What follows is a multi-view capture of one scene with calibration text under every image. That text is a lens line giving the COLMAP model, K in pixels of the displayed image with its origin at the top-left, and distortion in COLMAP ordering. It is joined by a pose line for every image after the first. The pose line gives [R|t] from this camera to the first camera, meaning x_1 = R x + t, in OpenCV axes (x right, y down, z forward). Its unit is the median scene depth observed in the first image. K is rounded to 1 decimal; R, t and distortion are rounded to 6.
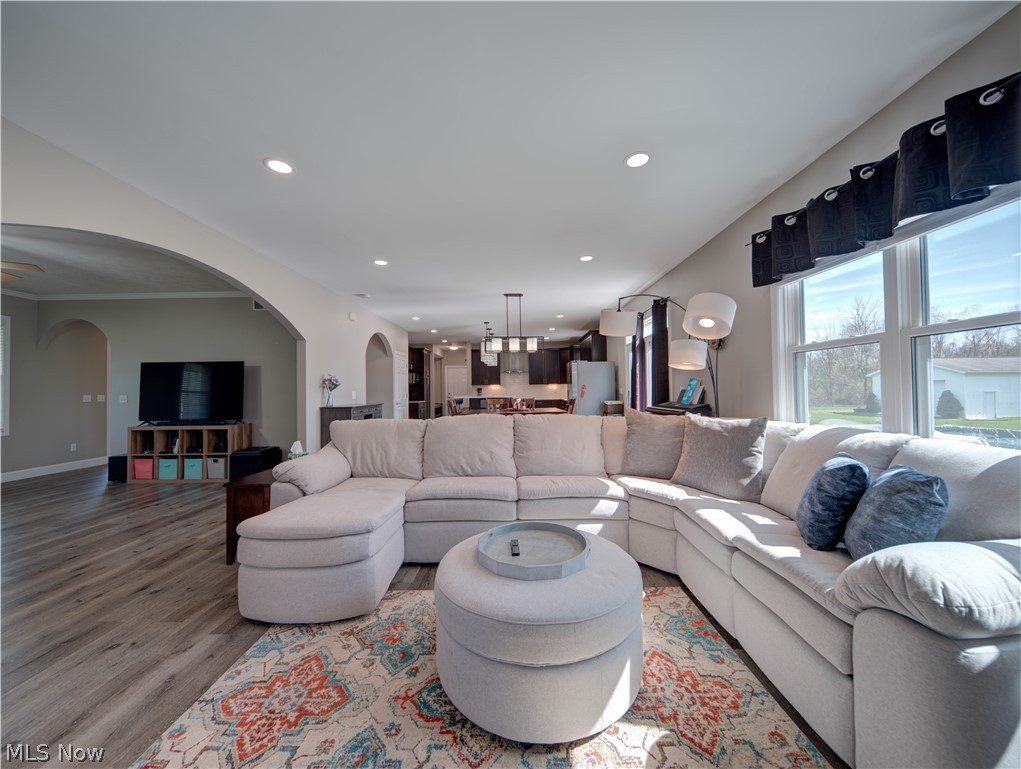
lens RADIAL K [[377.8, 0, 510.3], [0, 377.8, 385.0], [0, 0, 1]] dist [0.001149, -0.001066]
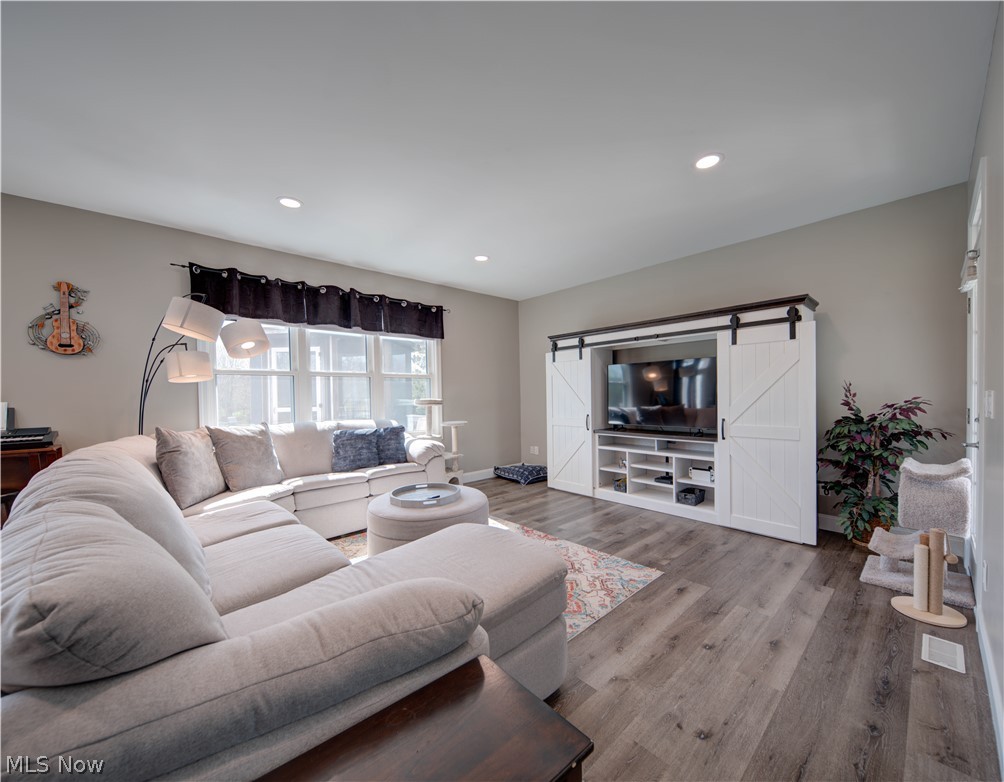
lens RADIAL K [[395.7, 0, 506.7], [0, 395.7, 405.5], [0, 0, 1]] dist [0.009059, -0.000622]
pose [[-0.683476, -0.002720, 0.729968, -1.606325], [0.008774, 0.999890, 0.011941, 0.034174], [-0.729920, 0.014566, -0.683377, 2.142577]]
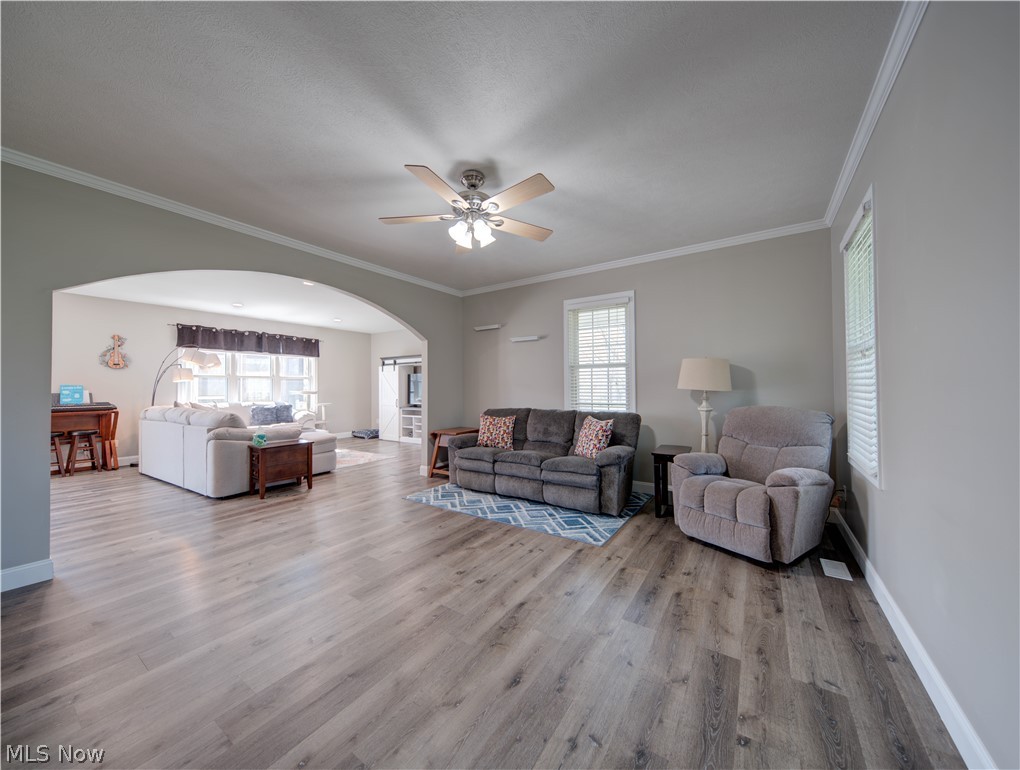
lens RADIAL K [[377.4, 0, 511.4], [0, 377.4, 382.6], [0, 0, 1]] dist [0.001149, -0.001066]
pose [[-0.839324, 0.019552, 0.543280, -4.306146], [0.004007, 0.999548, -0.029782, 0.070753], [-0.543617, -0.022820, -0.839023, 3.424331]]
